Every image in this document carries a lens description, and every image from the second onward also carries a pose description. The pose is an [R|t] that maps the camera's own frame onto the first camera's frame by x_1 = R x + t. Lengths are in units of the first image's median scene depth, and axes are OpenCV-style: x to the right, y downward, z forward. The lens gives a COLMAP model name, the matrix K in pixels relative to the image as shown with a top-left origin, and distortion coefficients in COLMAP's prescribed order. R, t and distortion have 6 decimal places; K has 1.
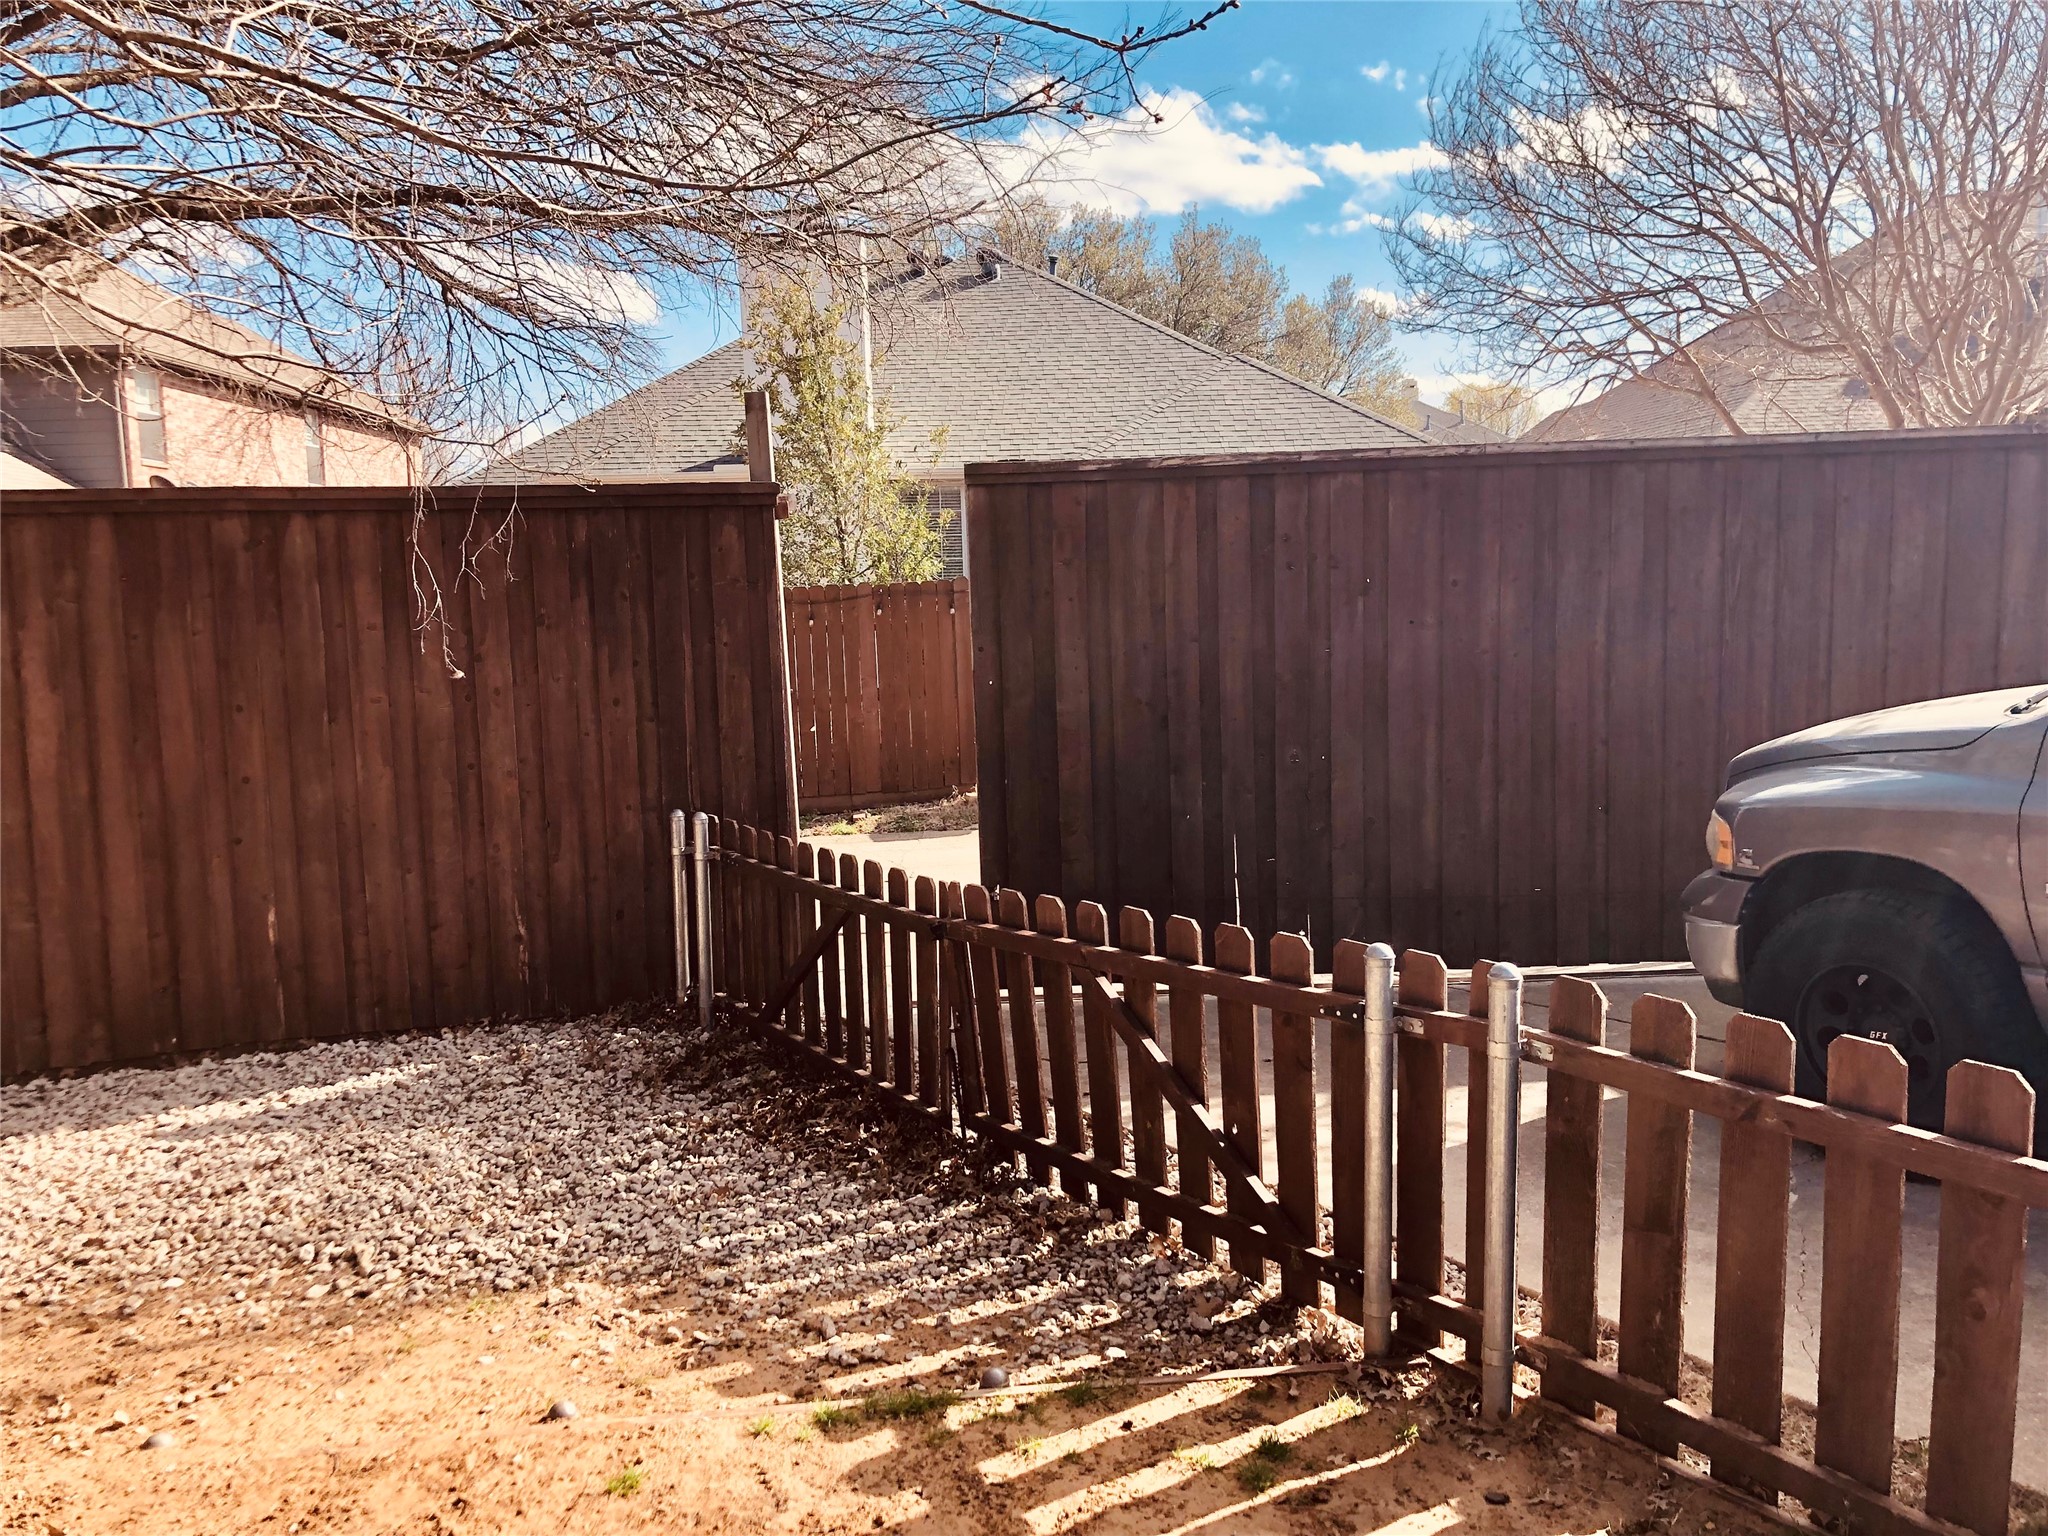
lens RADIAL K [[1661.9, 0, 1025.2], [0, 1661.9, 658.8], [0, 0, 1]] dist [0.170818, -0.169697]
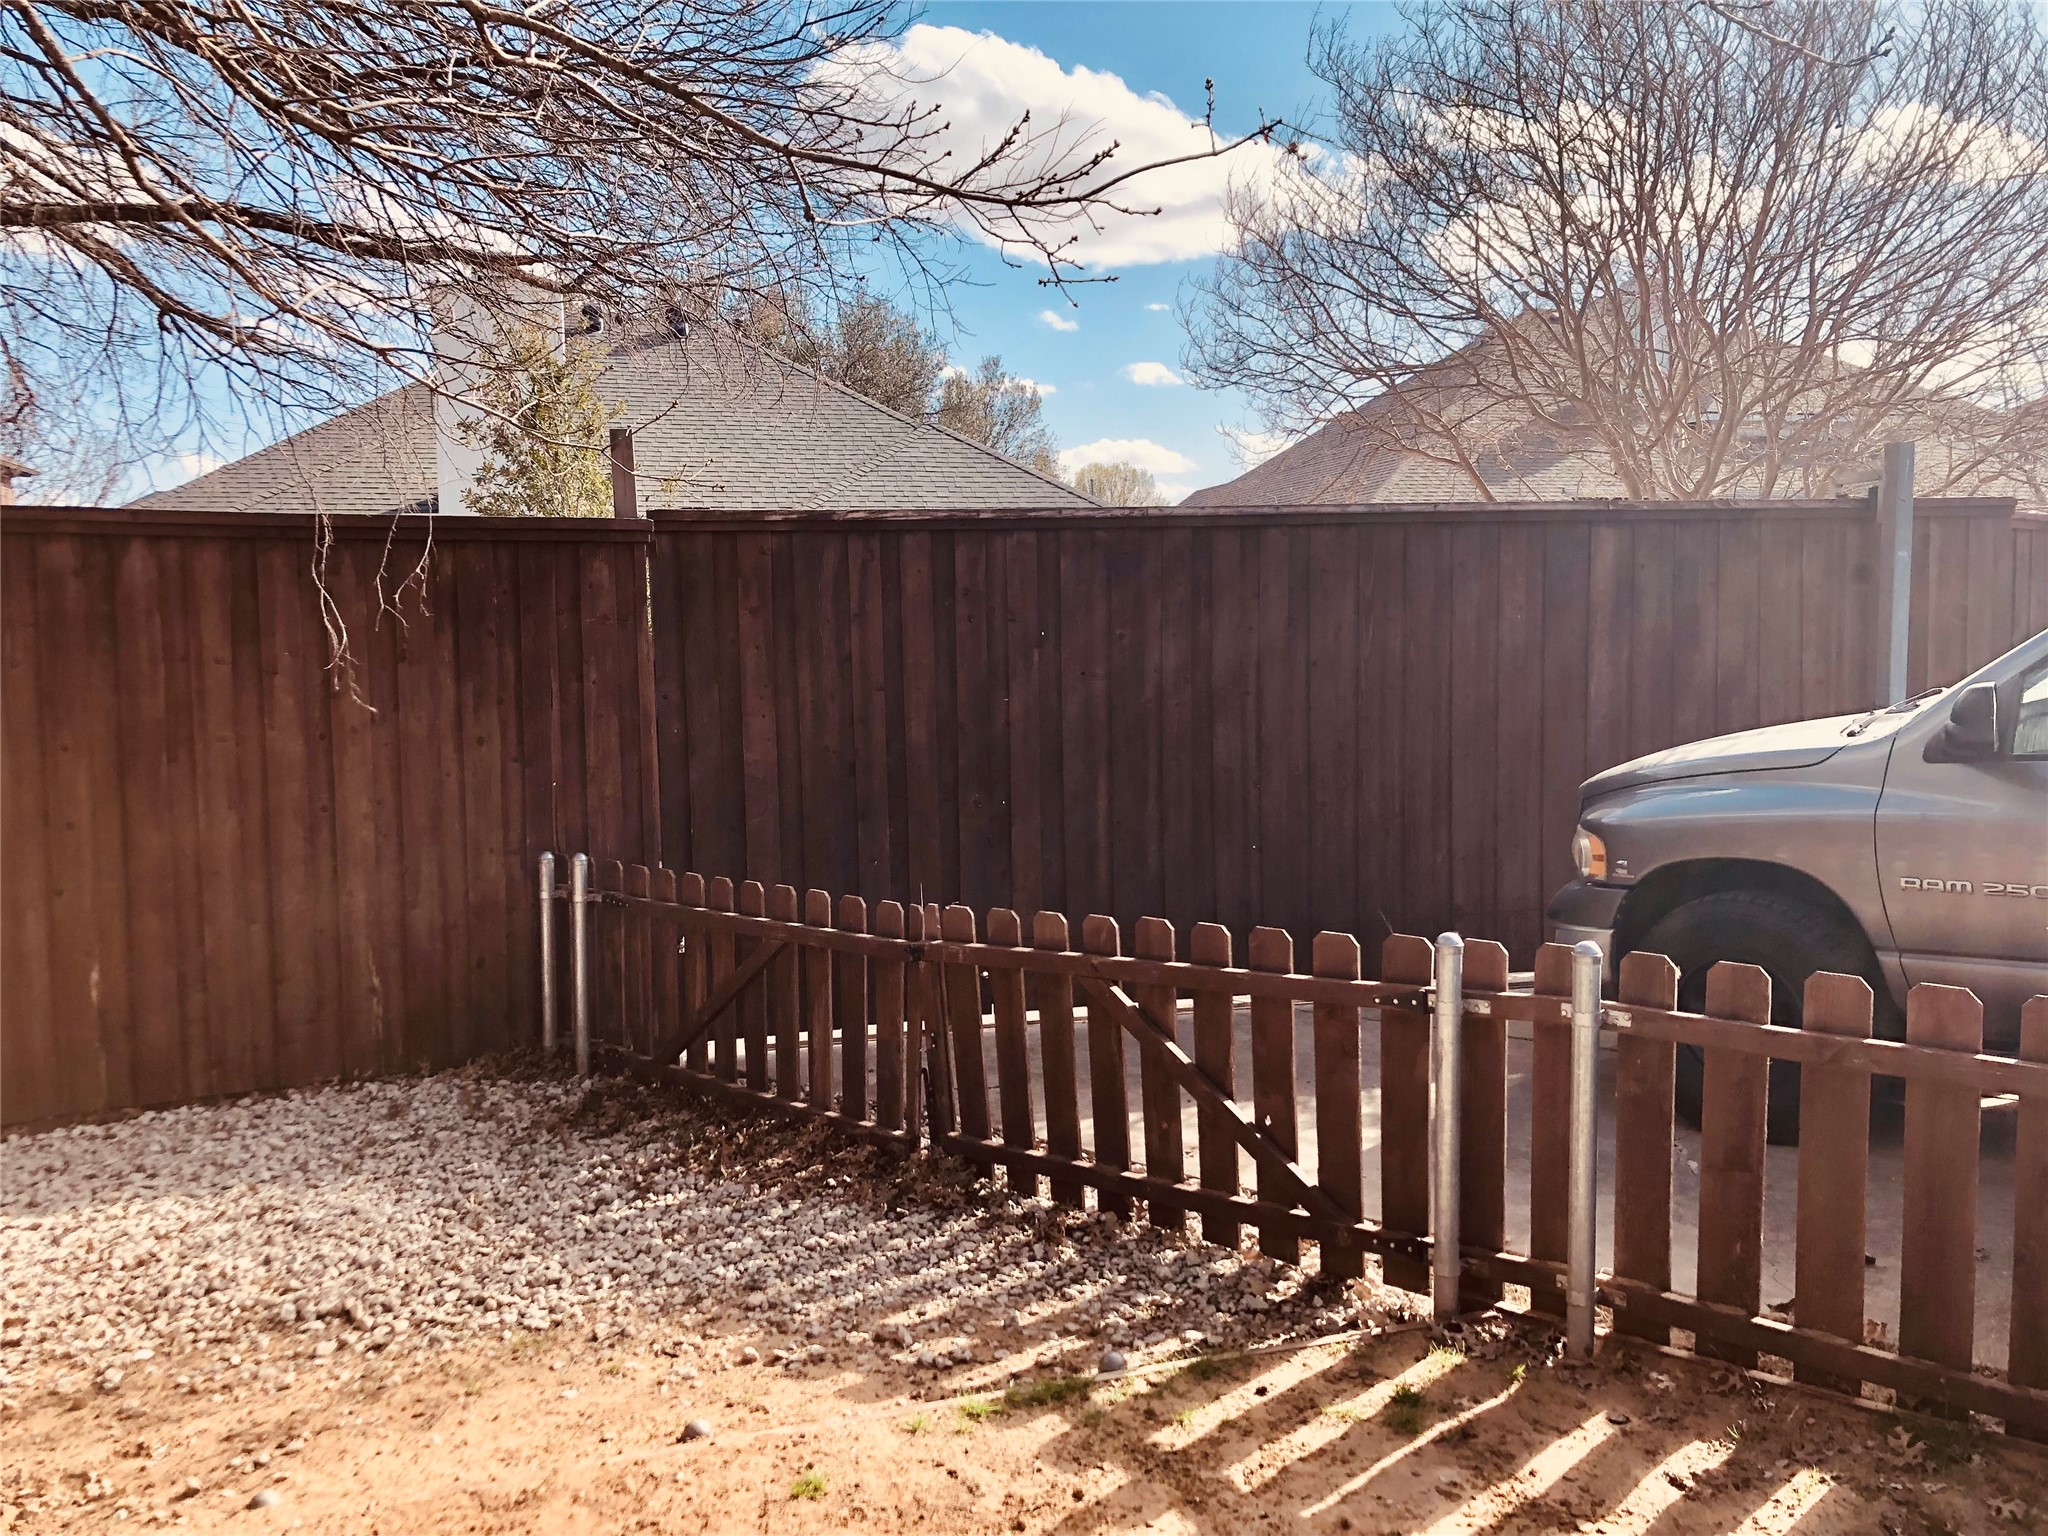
lens RADIAL K [[1654.0, 0, 1021.5], [0, 1654.0, 619.1], [0, 0, 1]] dist [0.126288, -0.116025]
pose [[0.978324, 0.008306, 0.206911, -0.234507], [0.003351, 0.998429, -0.055925, 0.019220], [-0.207051, 0.055407, 0.976760, -0.021255]]
